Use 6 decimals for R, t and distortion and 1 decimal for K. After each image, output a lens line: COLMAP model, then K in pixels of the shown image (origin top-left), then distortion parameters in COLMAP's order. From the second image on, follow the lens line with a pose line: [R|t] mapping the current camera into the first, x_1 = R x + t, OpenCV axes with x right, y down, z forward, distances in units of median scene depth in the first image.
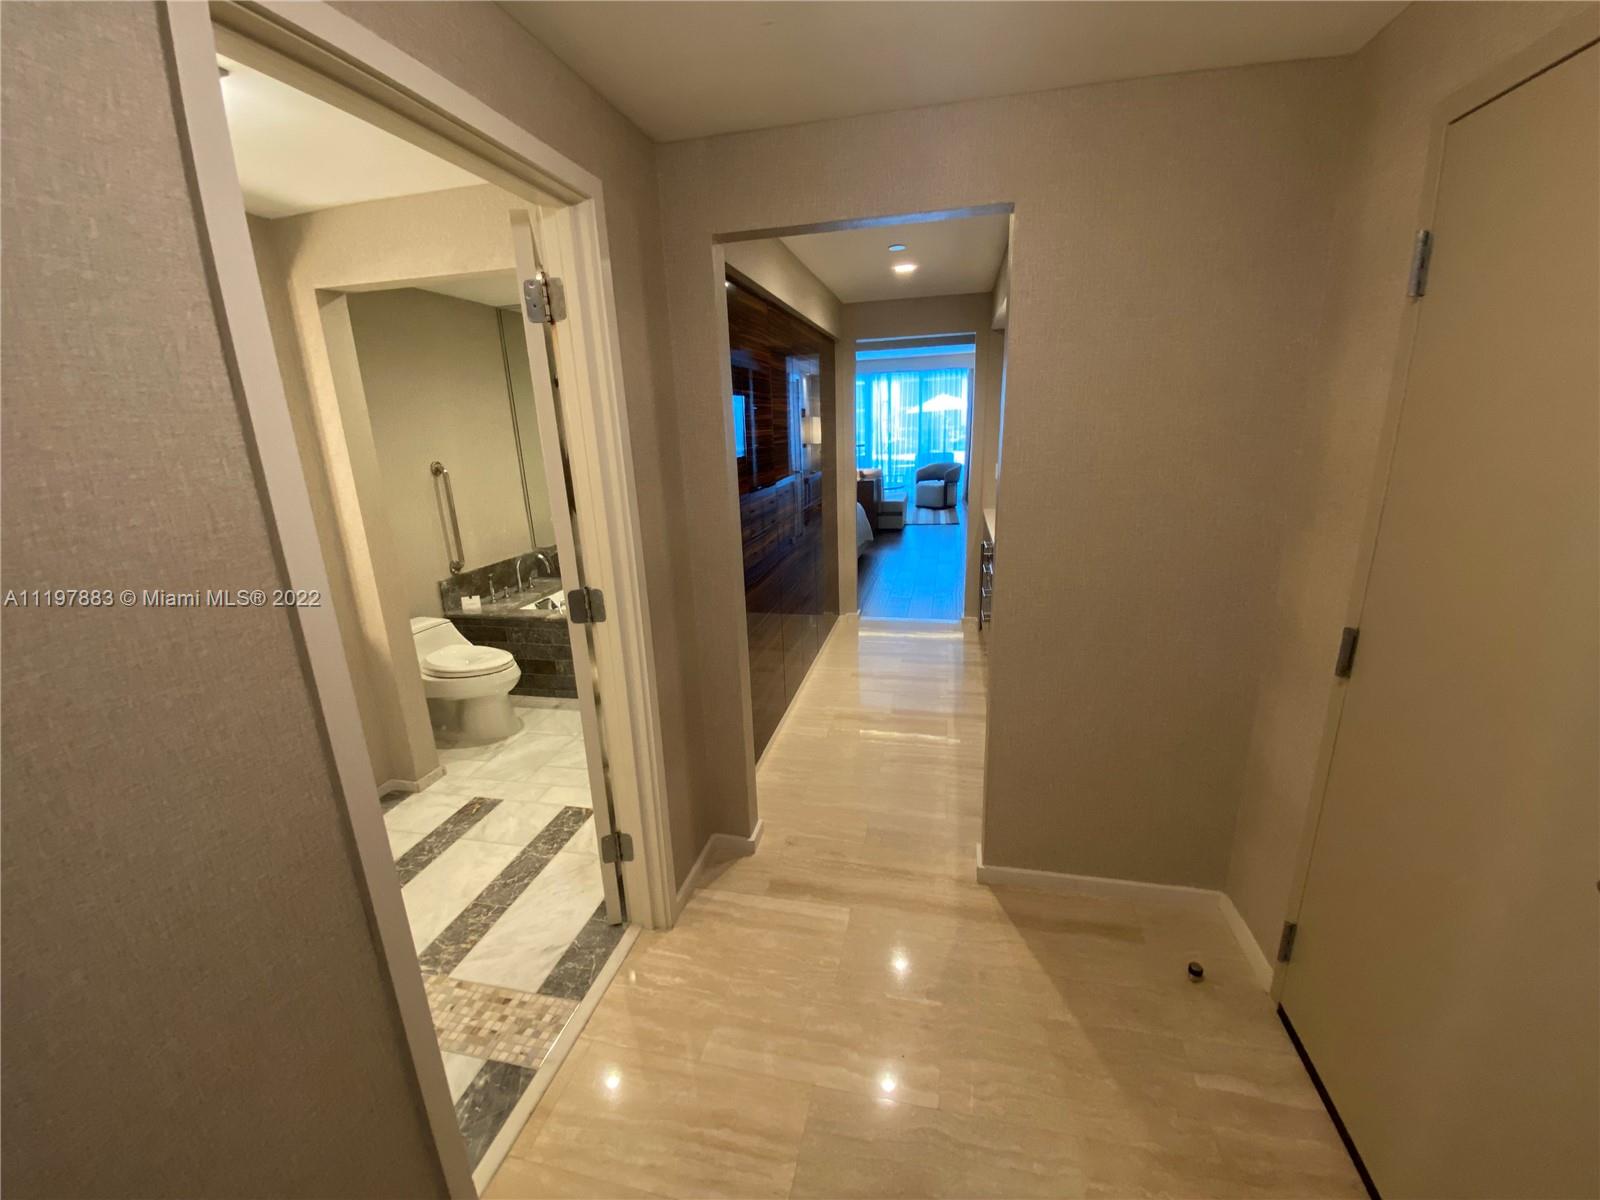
lens RADIAL K [[645.3, 0, 801.8], [0, 645.3, 601.0], [0, 0, 1]] dist [0.037015, -0.031926]
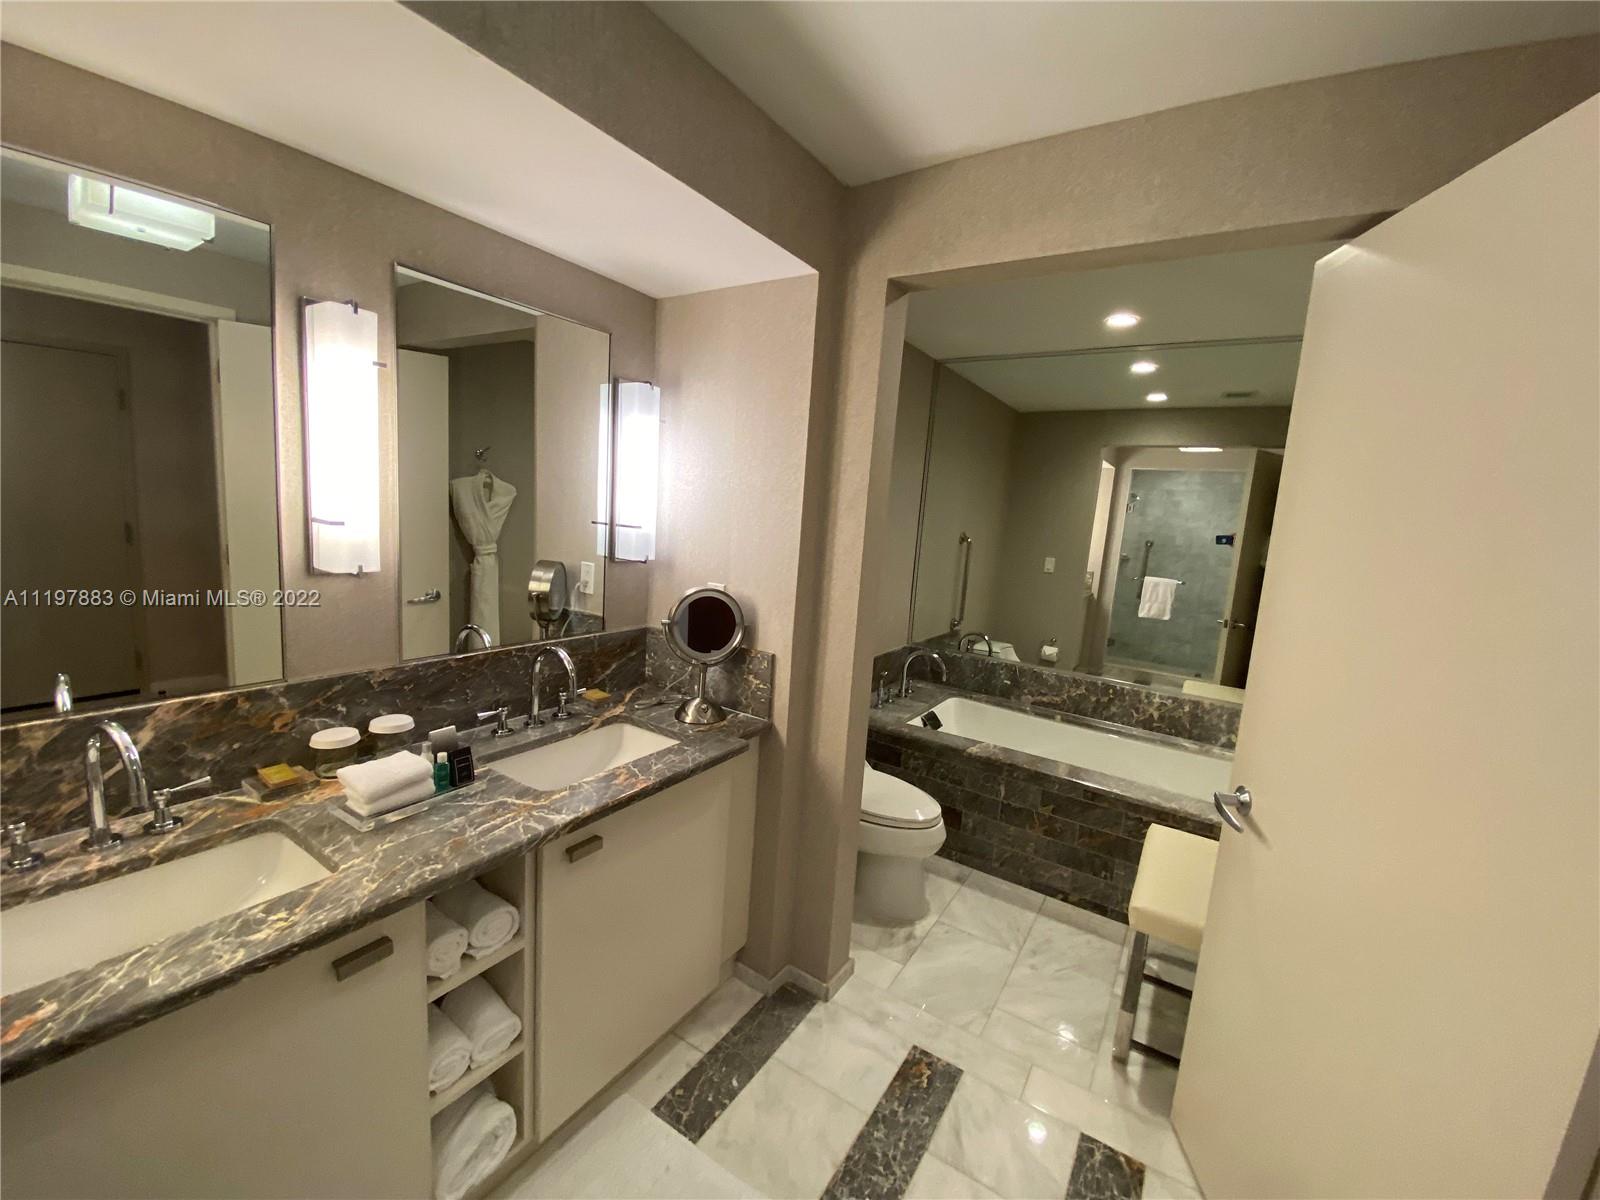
lens RADIAL K [[645.3, 0, 801.8], [0, 645.3, 601.0], [0, 0, 1]] dist [0.037015, -0.031926]
pose [[0.934498, 0.148523, -0.323505, -0.389356], [-0.189507, 0.976883, -0.098931, -0.035638], [0.301333, 0.153758, 0.941041, 0.247960]]
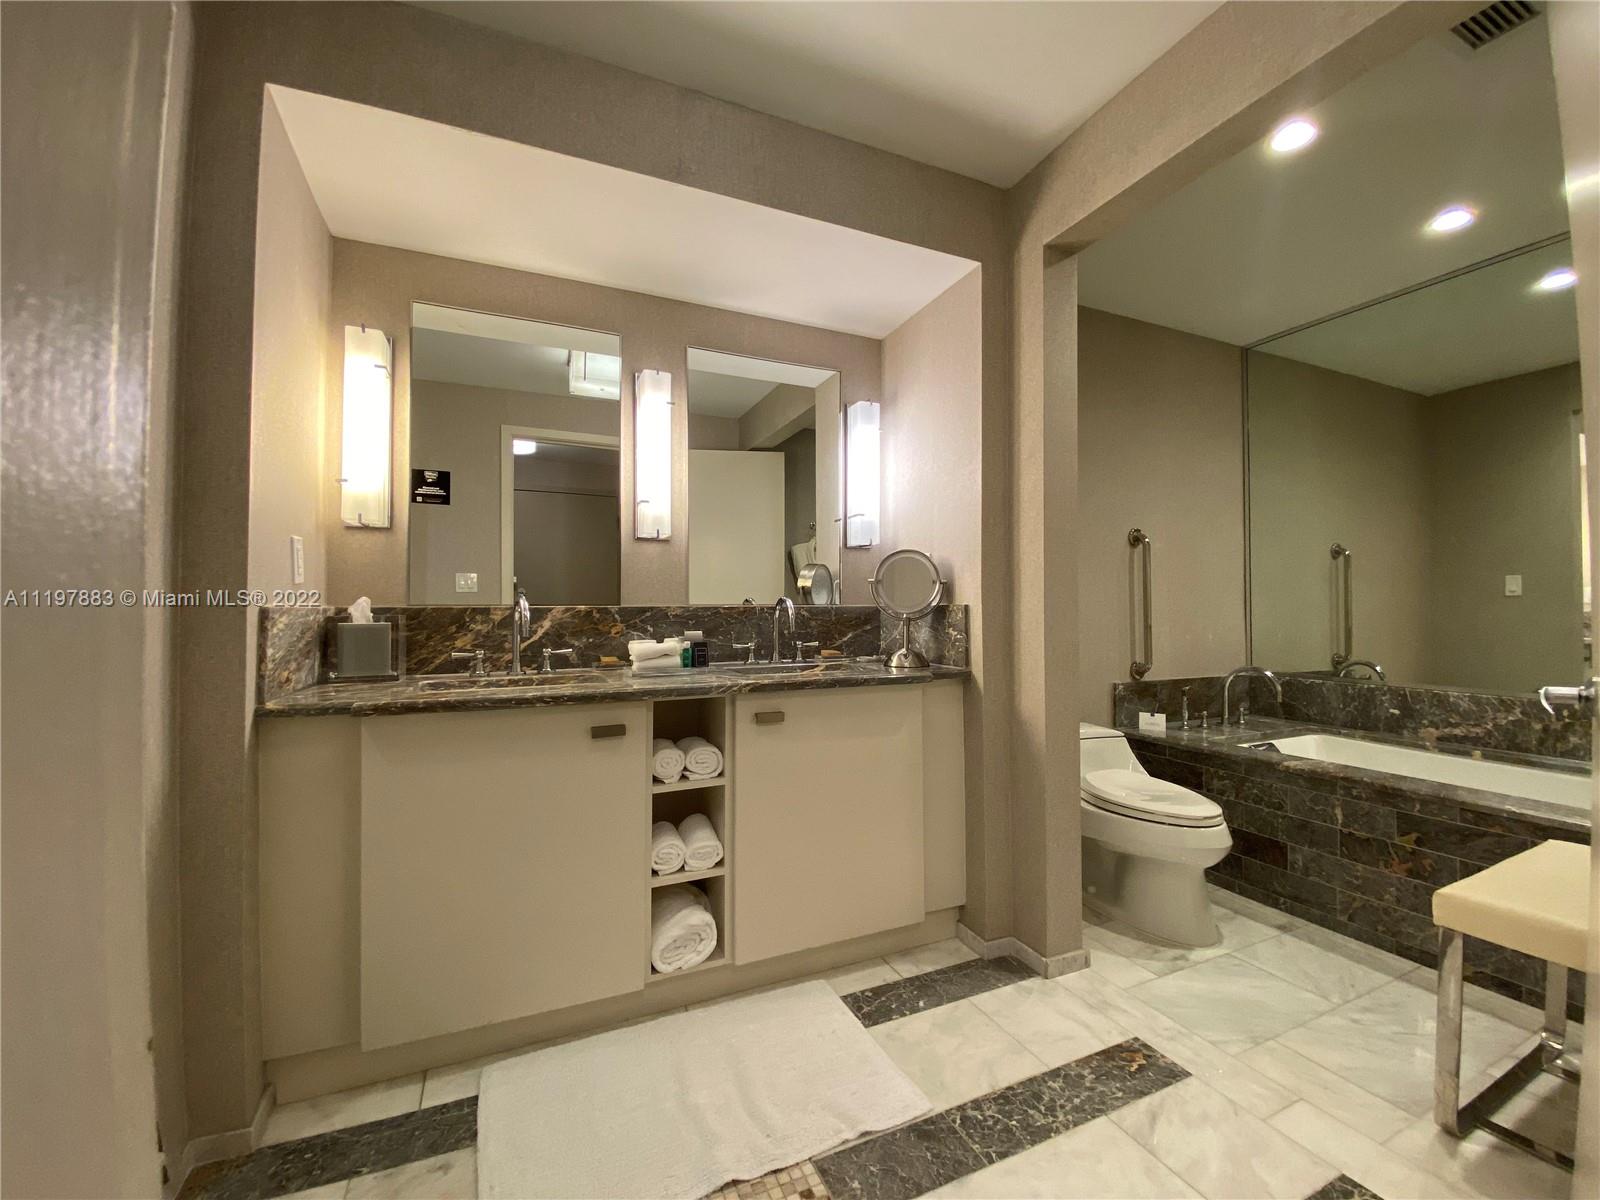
lens RADIAL K [[645.3, 0, 801.8], [0, 645.3, 601.0], [0, 0, 1]] dist [0.037015, -0.031926]
pose [[0.595622, 0.020381, -0.803006, -0.197921], [-0.231408, 0.961650, -0.147237, 0.078217], [0.769210, 0.273520, 0.577497, 0.306390]]
